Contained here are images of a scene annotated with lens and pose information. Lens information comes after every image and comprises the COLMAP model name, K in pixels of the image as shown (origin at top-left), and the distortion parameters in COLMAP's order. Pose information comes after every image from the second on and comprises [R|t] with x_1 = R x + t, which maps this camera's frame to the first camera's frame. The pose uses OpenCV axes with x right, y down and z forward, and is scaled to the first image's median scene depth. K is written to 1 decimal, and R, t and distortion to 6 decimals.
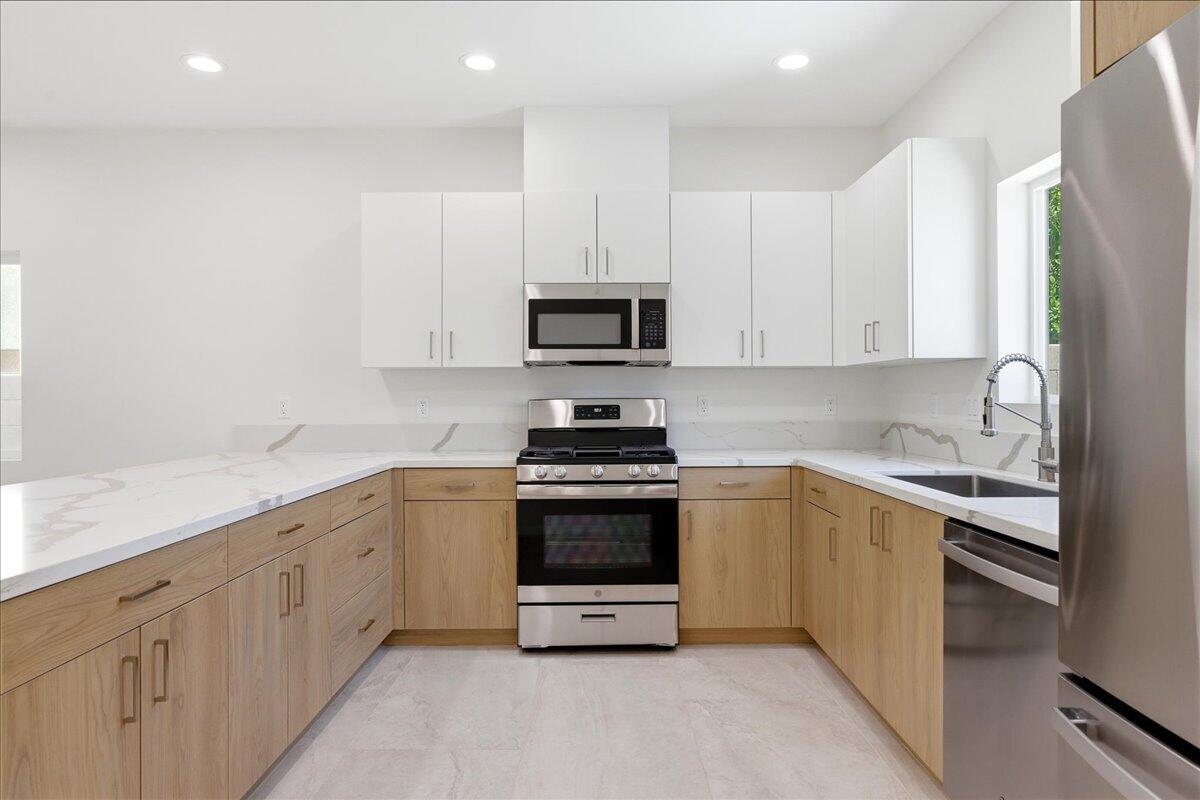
lens RADIAL K [[733.1, 0, 602.8], [0, 733.1, 391.6], [0, 0, 1]] dist [-0.004006, -0.000040]
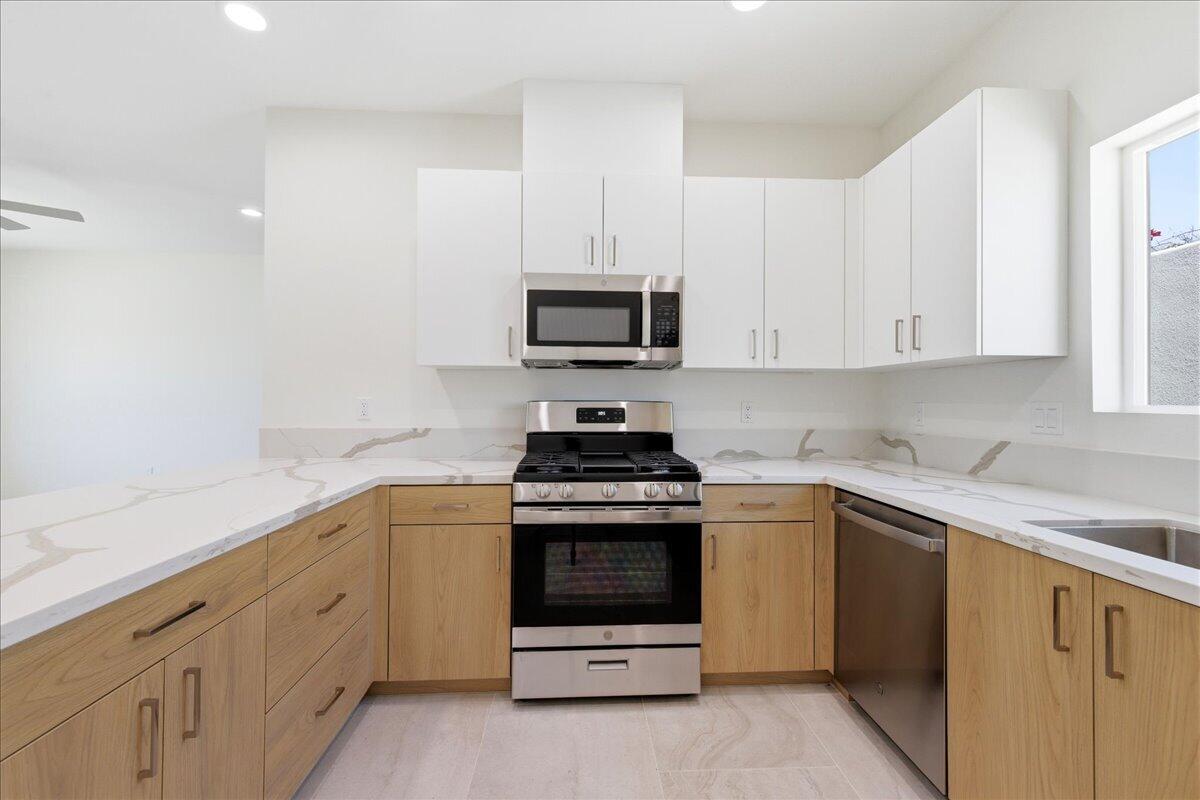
lens RADIAL K [[496.1, 0, 598.6], [0, 496.1, 393.1], [0, 0, 1]] dist [0.004034, 0.000420]
pose [[0.999009, 0.007293, 0.043913, -0.042647], [-0.007436, 0.999968, 0.003077, -0.003214], [-0.043889, -0.003401, 0.999031, 0.416932]]
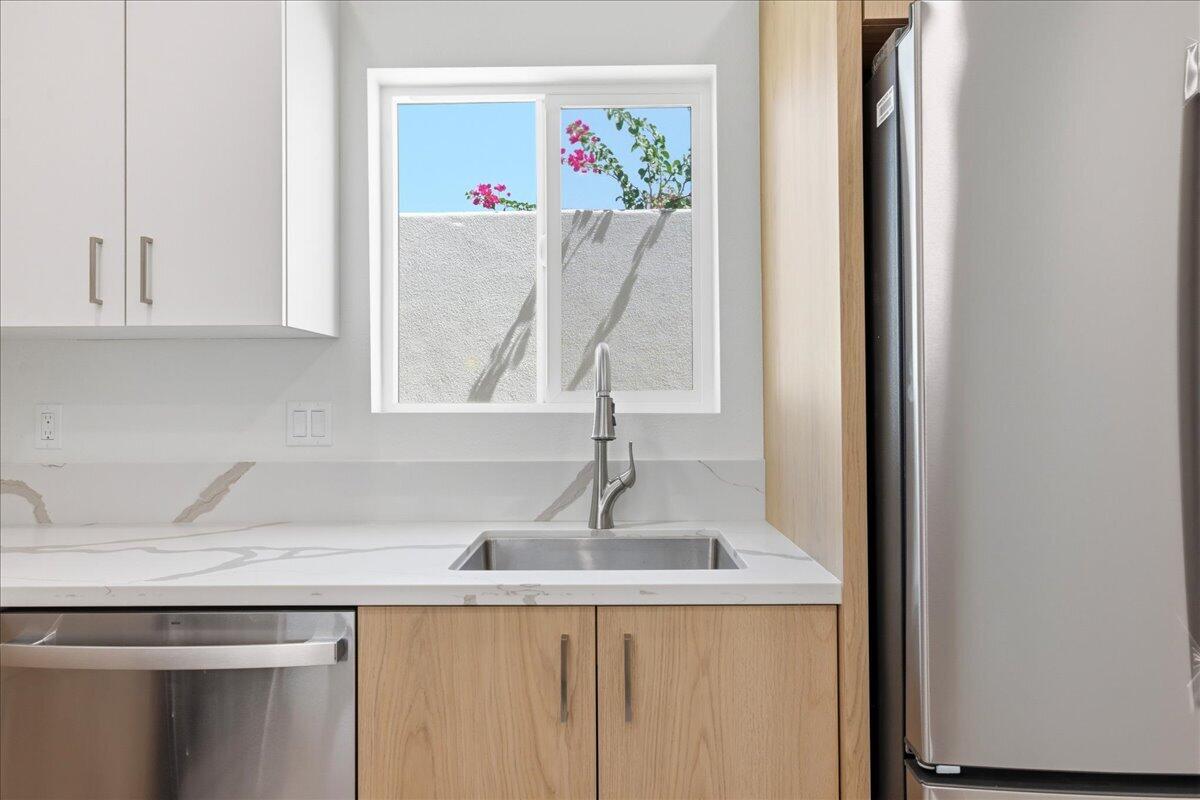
lens RADIAL K [[746.8, 0, 579.2], [0, 746.8, 406.6], [0, 0, 1]] dist [-0.003197, 0.000796]
pose [[0.031703, -0.001640, 0.999496, -0.091529], [-0.010749, 0.999940, 0.001982, 0.004496], [-0.999440, -0.010807, 0.031684, 0.675072]]
